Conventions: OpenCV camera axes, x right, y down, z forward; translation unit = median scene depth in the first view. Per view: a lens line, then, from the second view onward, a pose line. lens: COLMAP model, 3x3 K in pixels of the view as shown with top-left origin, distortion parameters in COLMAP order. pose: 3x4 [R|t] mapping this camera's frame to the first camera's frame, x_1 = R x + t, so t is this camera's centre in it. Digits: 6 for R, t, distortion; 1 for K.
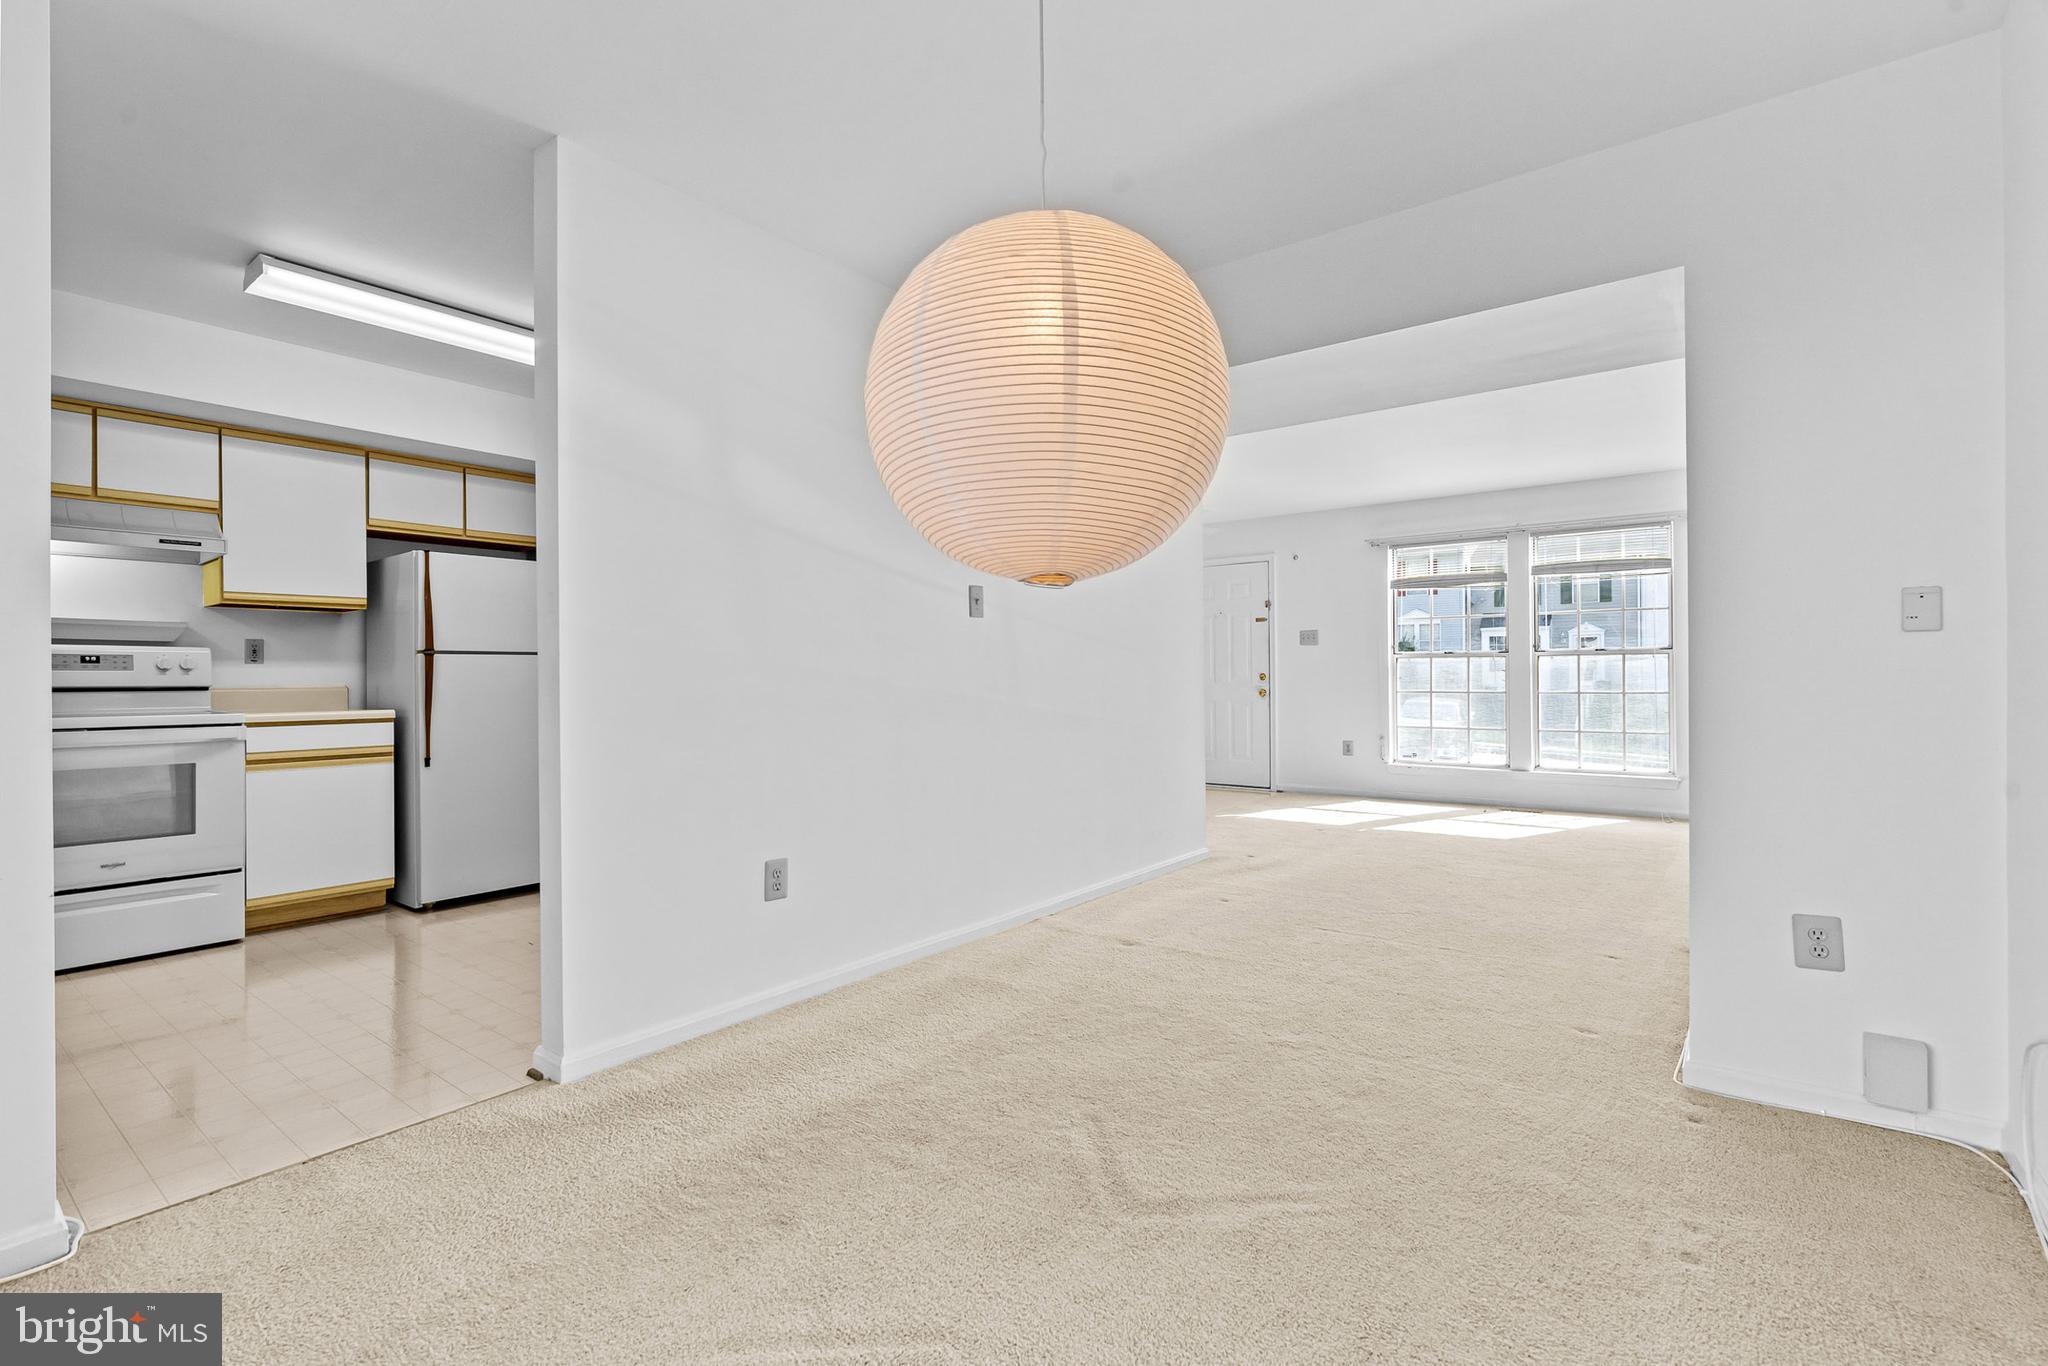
lens RADIAL K [[927.9, 0, 1018.4], [0, 927.9, 675.2], [0, 0, 1]] dist [-0.006631, 0.002830]
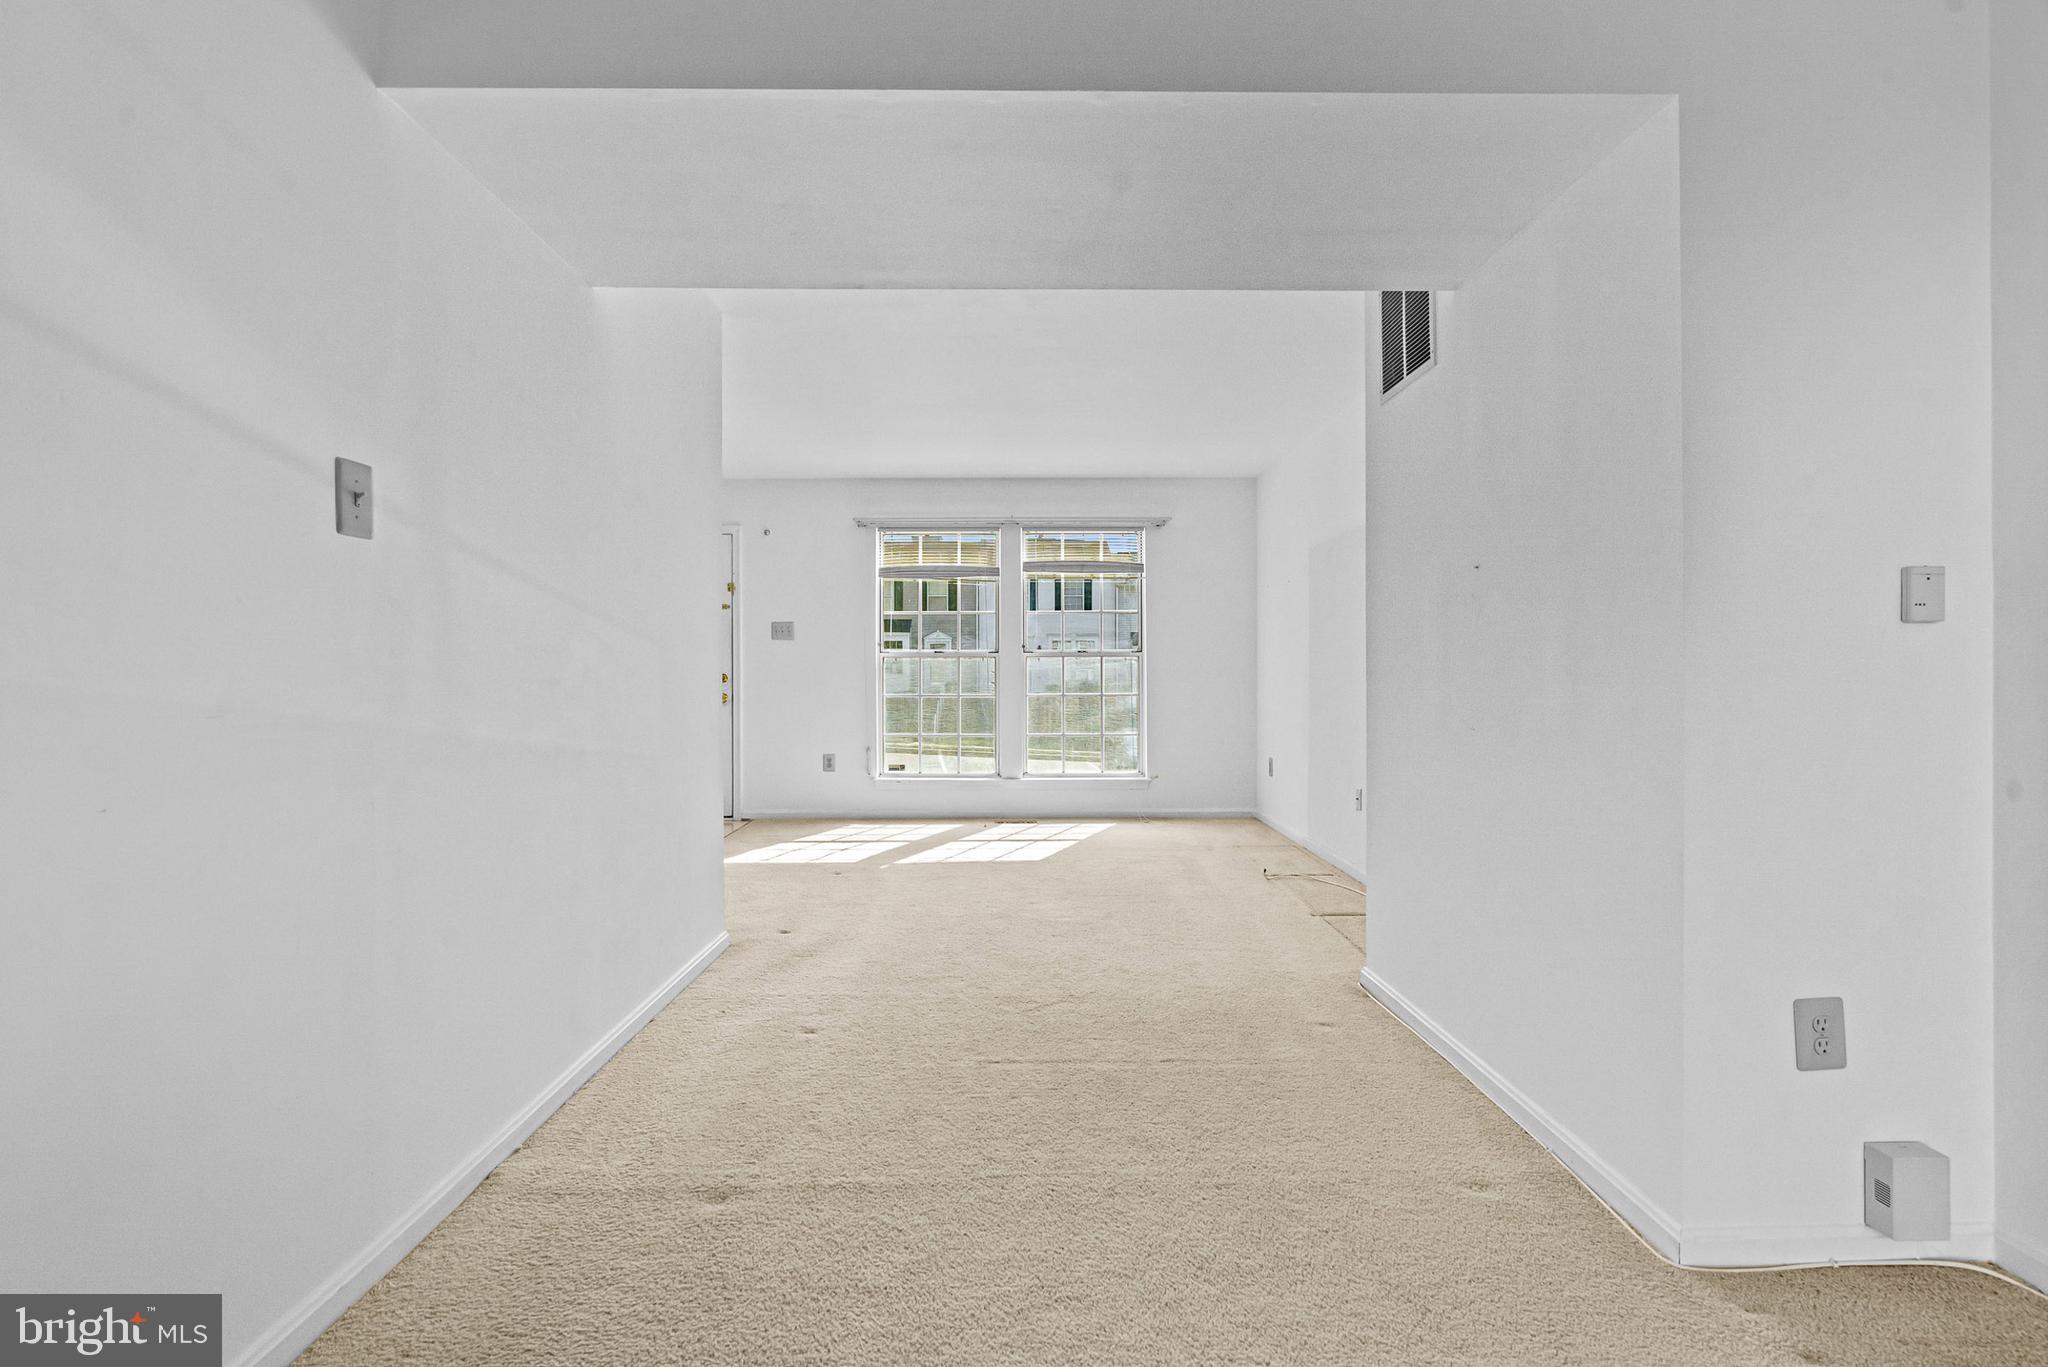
lens RADIAL K [[927.9, 0, 1015.6], [0, 927.9, 674.4], [0, 0, 1]] dist [-0.006631, 0.002830]
pose [[0.786670, 0.005741, 0.617348, -0.038079], [-0.004139, 0.999983, -0.004025, 0.000909], [-0.617360, 0.000611, 0.786680, 0.268188]]
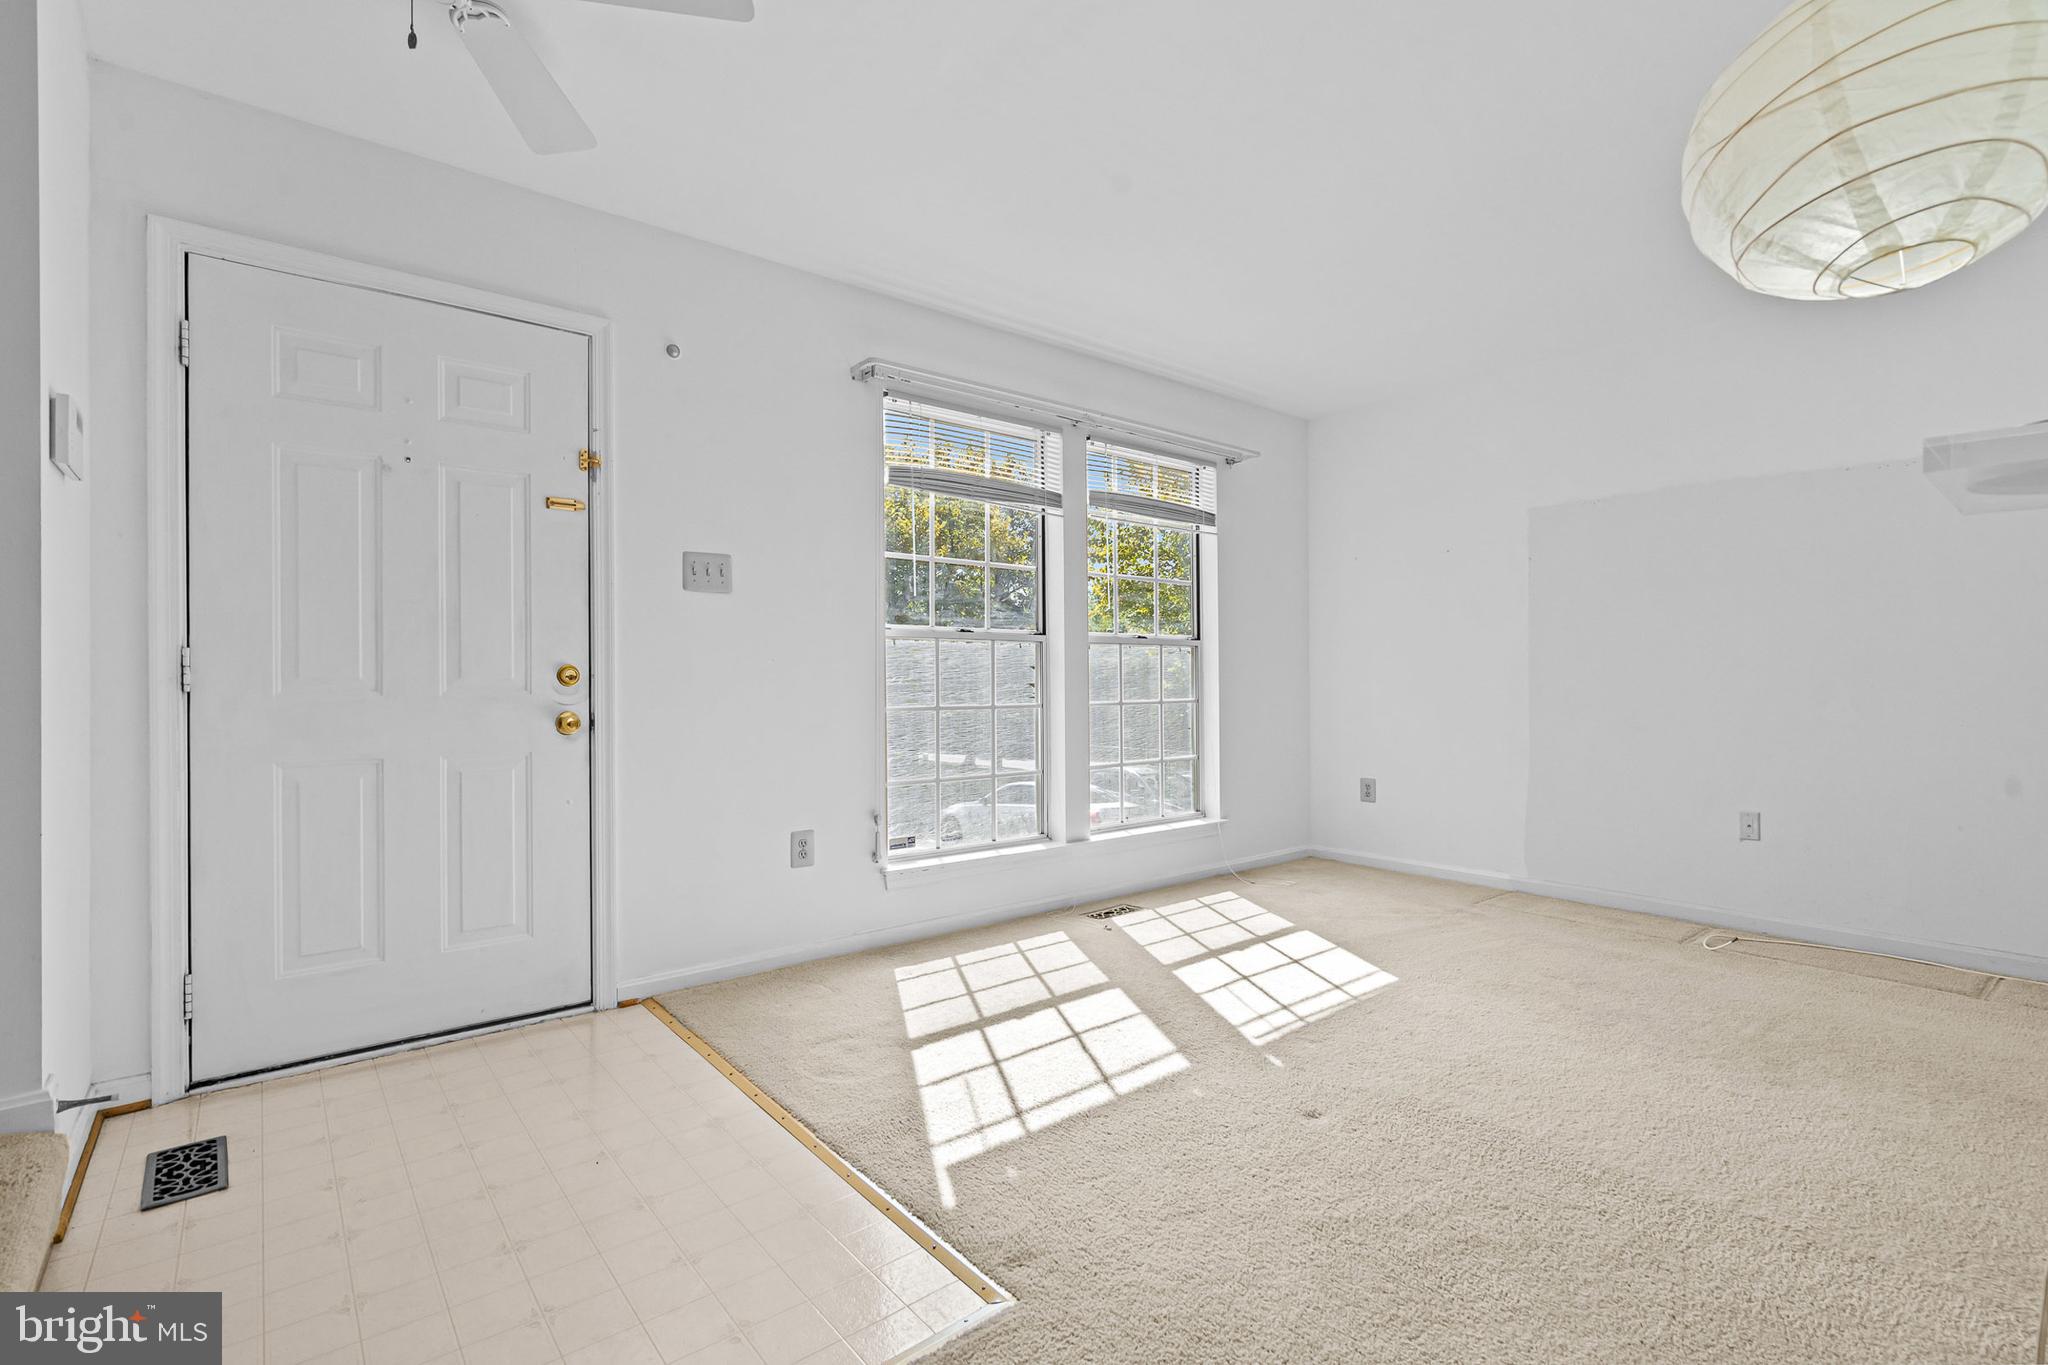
lens RADIAL K [[927.9, 0, 1044.5], [0, 927.9, 679.3], [0, 0, 1]] dist [-0.006631, 0.002830]
pose [[0.225120, 0.000157, 0.974331, -0.027543], [-0.003126, 0.999995, 0.000561, 0.002594], [-0.974326, -0.003172, 0.225120, 0.928530]]
